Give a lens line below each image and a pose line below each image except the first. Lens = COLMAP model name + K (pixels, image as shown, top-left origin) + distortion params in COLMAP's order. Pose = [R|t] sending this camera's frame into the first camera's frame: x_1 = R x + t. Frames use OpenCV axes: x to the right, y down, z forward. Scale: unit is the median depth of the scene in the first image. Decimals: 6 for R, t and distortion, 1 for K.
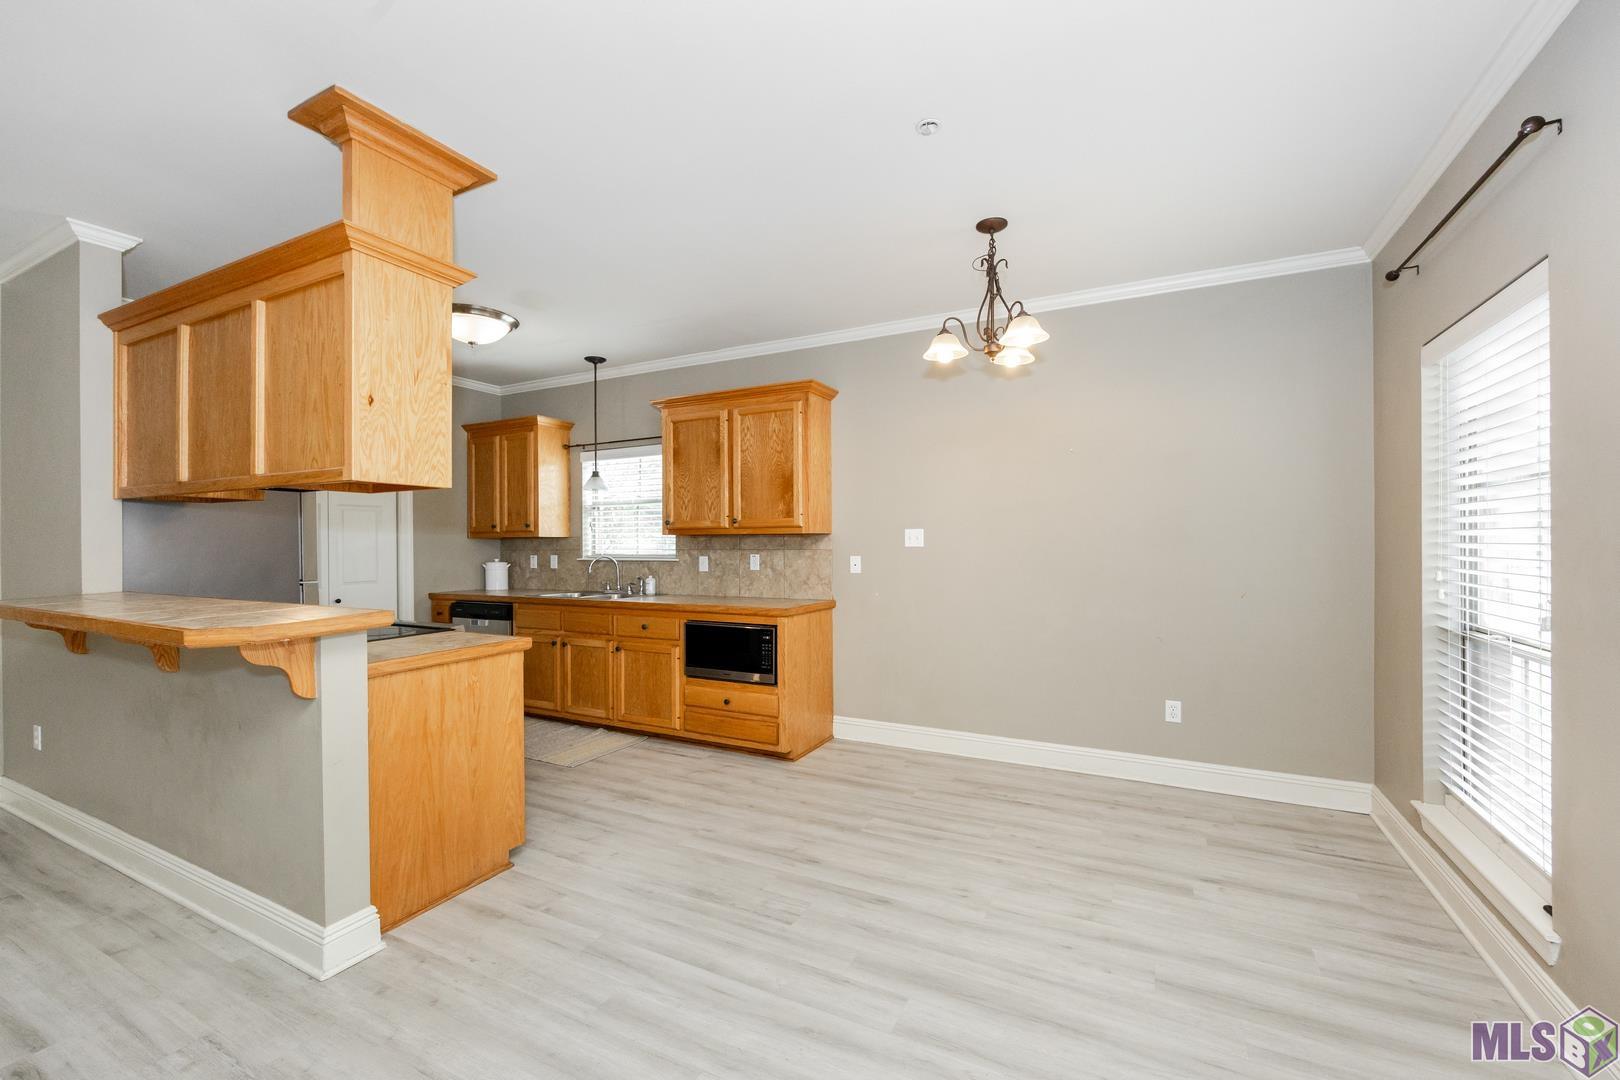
lens RADIAL K [[618.2, 0, 810.0], [0, 618.2, 540.0], [0, 0, 1]] dist [-0.001153, -0.000125]
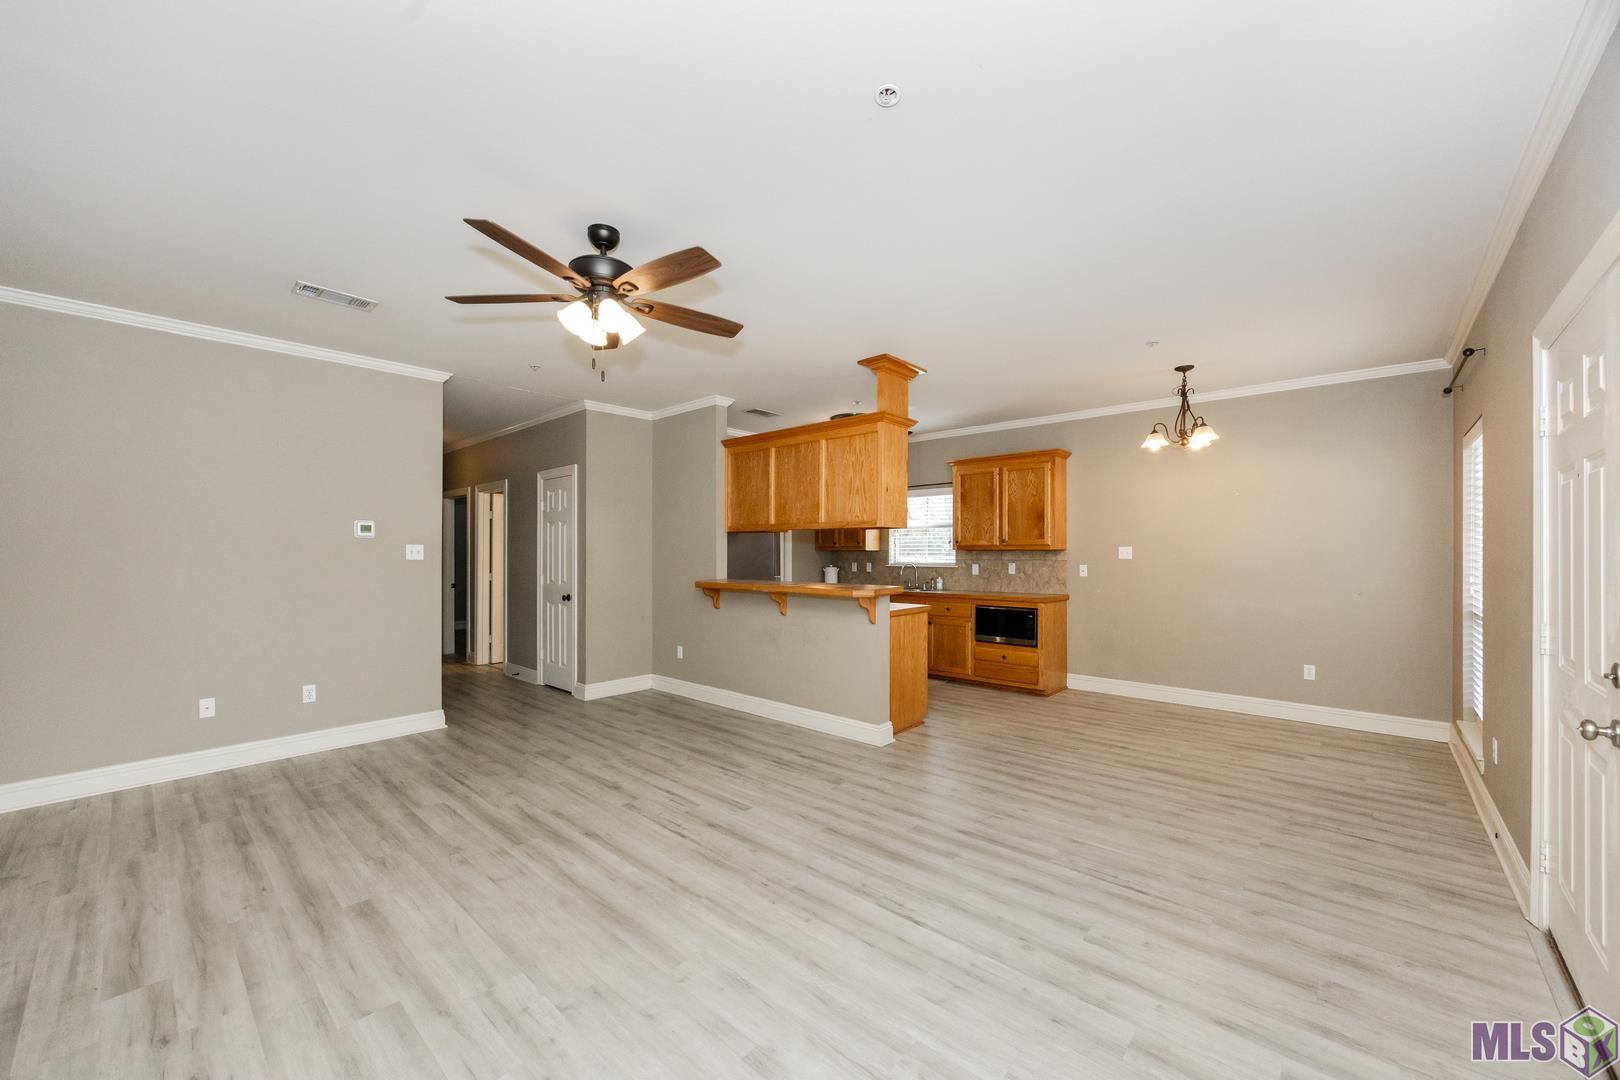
lens RADIAL K [[828.0, 0, 810.9], [0, 828.0, 545.7], [0, 0, 1]] dist [0.000854, 0.000123]
pose [[0.993757, 0.006111, -0.111398, -0.380547], [-0.006337, 0.999979, -0.001674, -0.013389], [0.111386, 0.002369, 0.993774, -1.114618]]
